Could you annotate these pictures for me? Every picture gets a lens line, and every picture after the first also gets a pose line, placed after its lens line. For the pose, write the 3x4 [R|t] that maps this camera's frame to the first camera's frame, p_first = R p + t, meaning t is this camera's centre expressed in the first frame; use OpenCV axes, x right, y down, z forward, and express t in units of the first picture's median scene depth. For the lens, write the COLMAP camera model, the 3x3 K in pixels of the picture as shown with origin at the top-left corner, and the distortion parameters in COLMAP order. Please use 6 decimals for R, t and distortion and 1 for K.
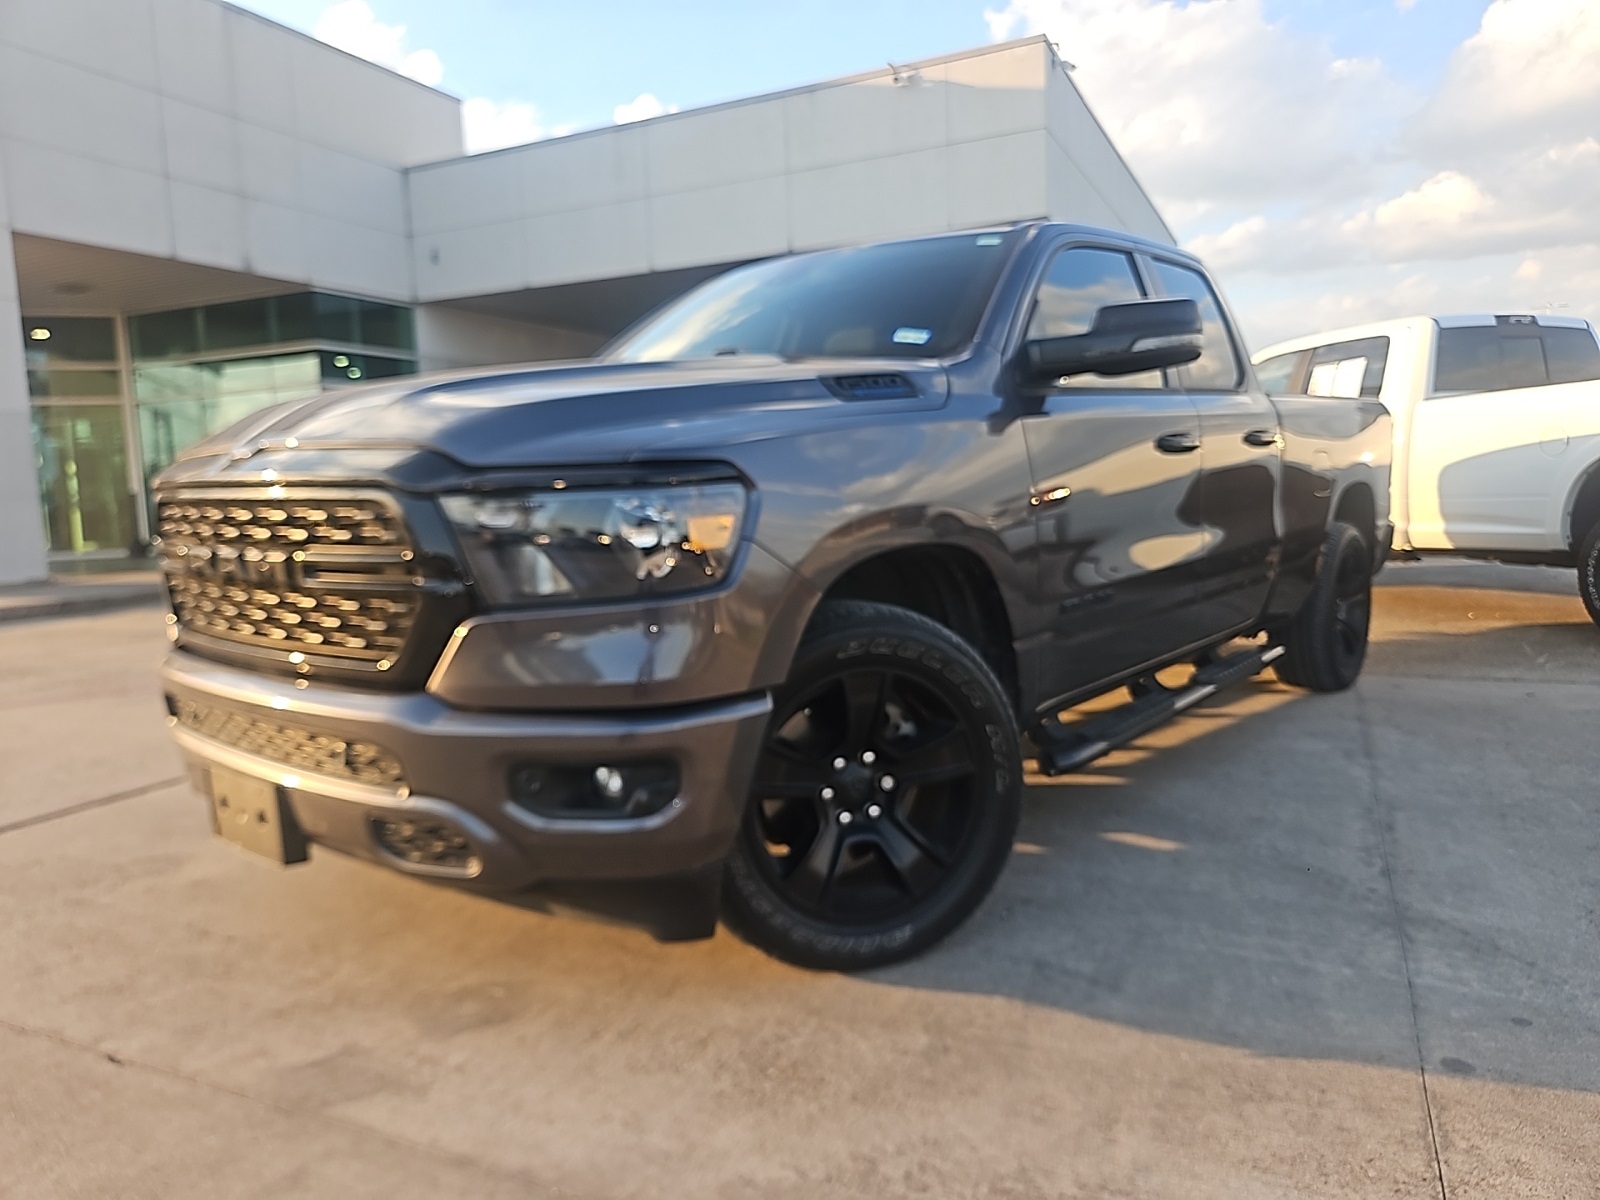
lens RADIAL K [[1084.1, 0, 787.9], [0, 1084.1, 604.4], [0, 0, 1]] dist [0.006093, -0.014634]
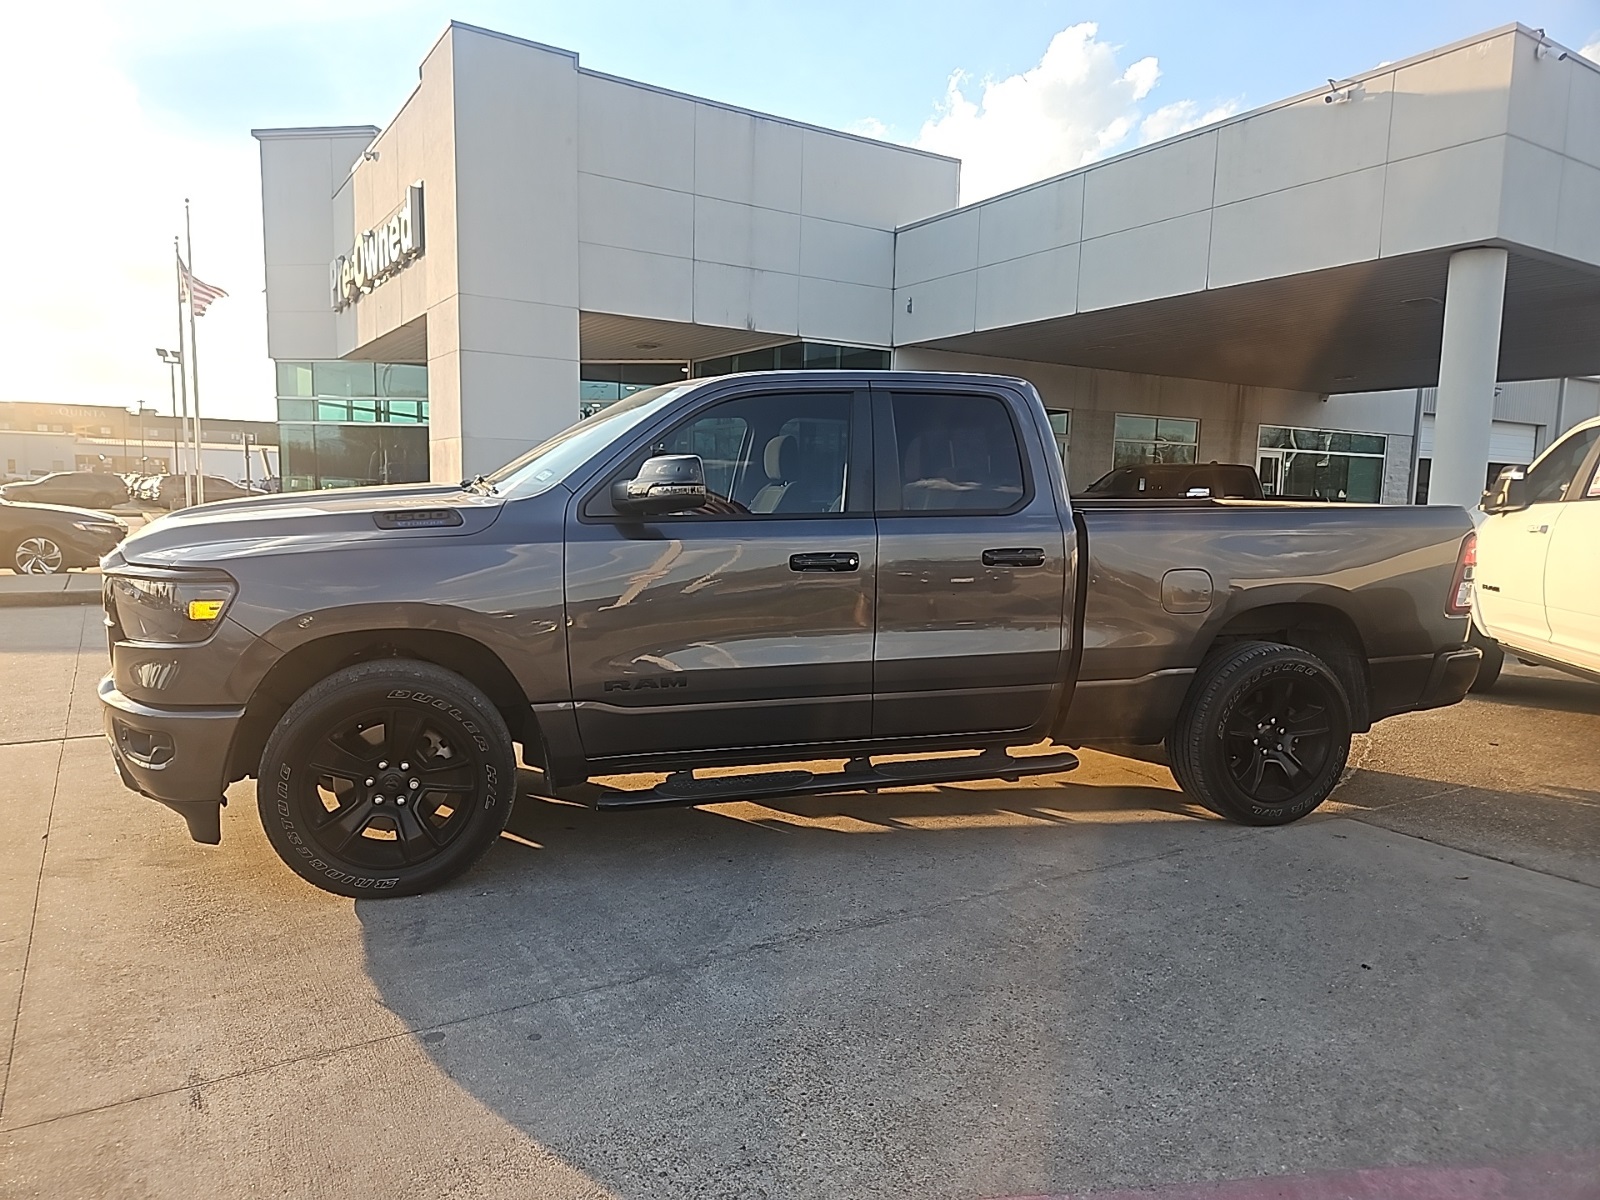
lens RADIAL K [[1084.1, 0, 804.3], [0, 1084.1, 610.4], [0, 0, 1]] dist [0.006093, -0.014634]
pose [[0.840490, 0.101899, -0.532160, 1.316857], [-0.103638, 0.994257, 0.026696, -0.168208], [0.531824, 0.032714, 0.846223, 0.021372]]
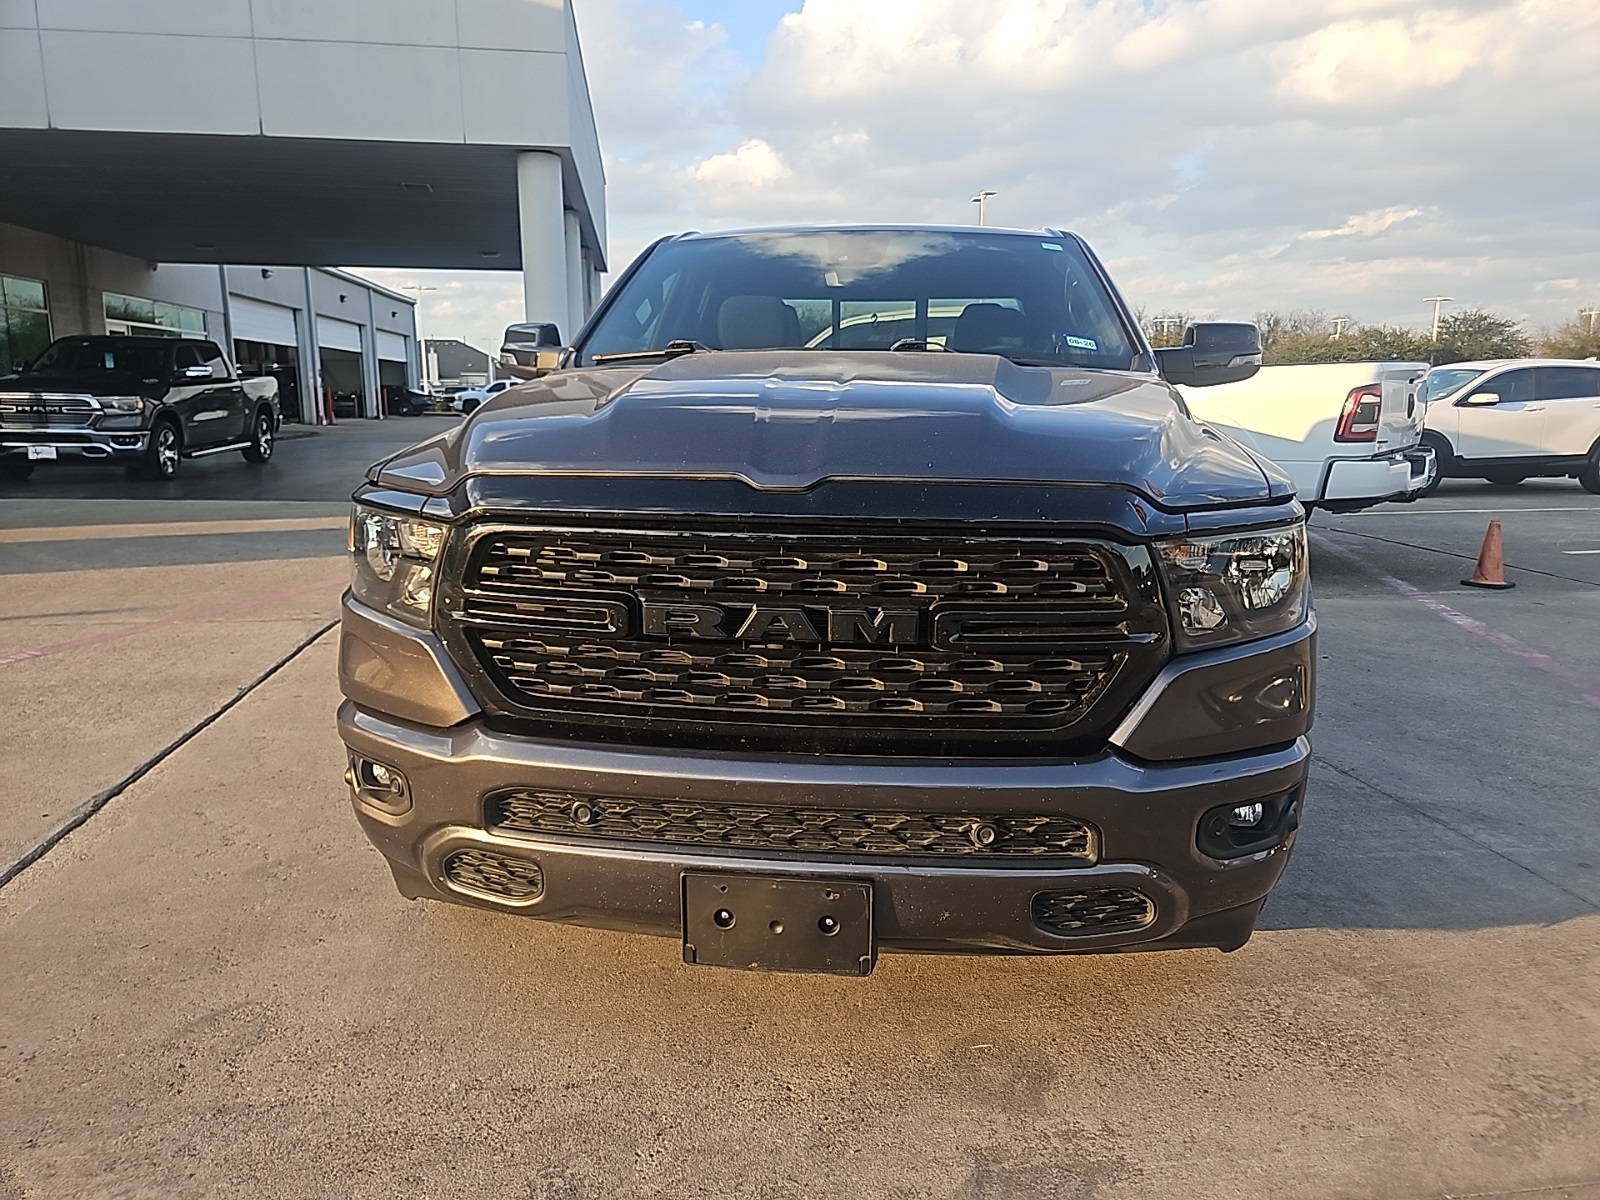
lens RADIAL K [[1084.1, 0, 792.1], [0, 1084.1, 593.5], [0, 0, 1]] dist [0.006093, -0.014634]
pose [[0.842717, -0.056637, 0.535369, -0.792105], [0.024399, 0.997447, 0.067115, -0.083460], [-0.537804, -0.043497, 0.841947, 0.297162]]
